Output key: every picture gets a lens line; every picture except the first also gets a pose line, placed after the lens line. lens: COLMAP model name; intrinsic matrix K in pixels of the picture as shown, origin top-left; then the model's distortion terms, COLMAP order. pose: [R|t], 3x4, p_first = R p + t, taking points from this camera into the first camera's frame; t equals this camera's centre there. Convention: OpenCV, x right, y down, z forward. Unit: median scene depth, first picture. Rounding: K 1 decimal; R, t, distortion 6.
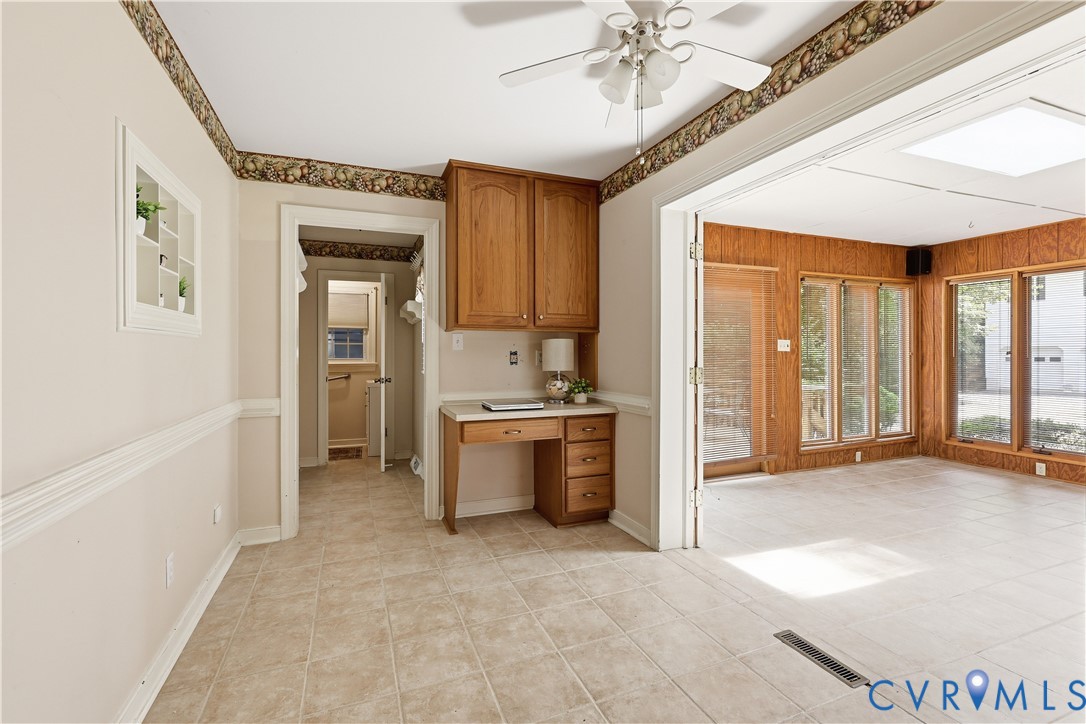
lens RADIAL K [[469.3, 0, 538.2], [0, 469.3, 359.0], [0, 0, 1]] dist [-0.001934, -0.000102]
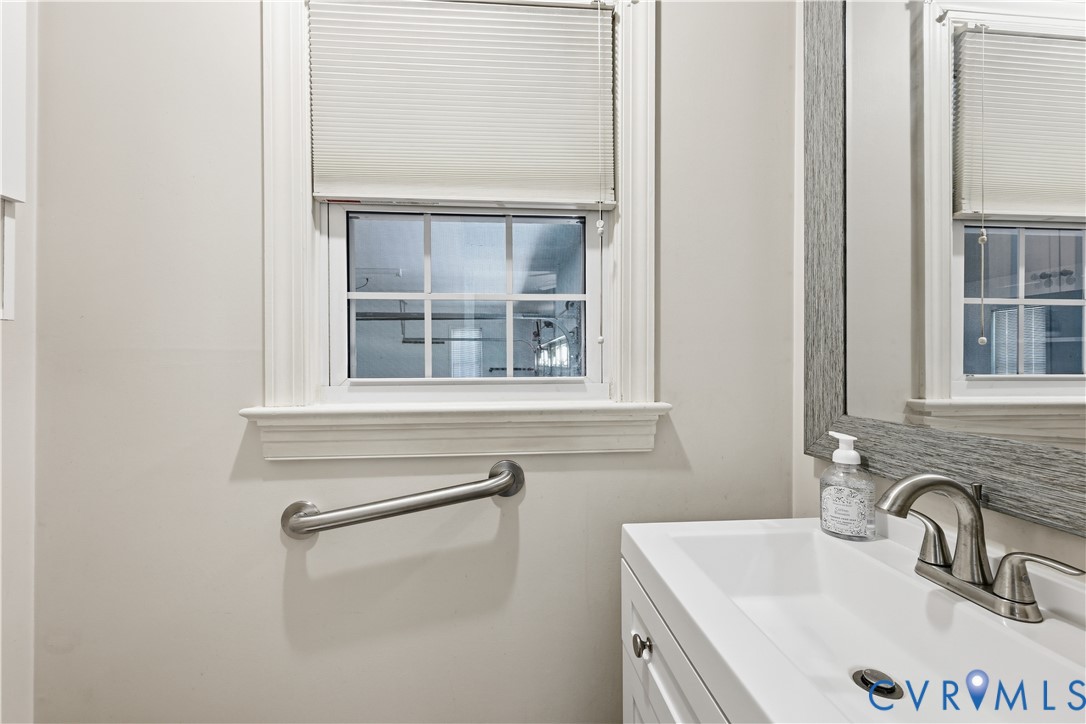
lens RADIAL K [[469.3, 0, 542.6], [0, 469.3, 363.3], [0, 0, 1]] dist [-0.001934, -0.000102]
pose [[0.960751, 0.003196, -0.277393, -0.339376], [-0.002850, 0.999995, 0.001652, -0.006236], [0.277396, -0.000796, 0.960755, 0.820778]]
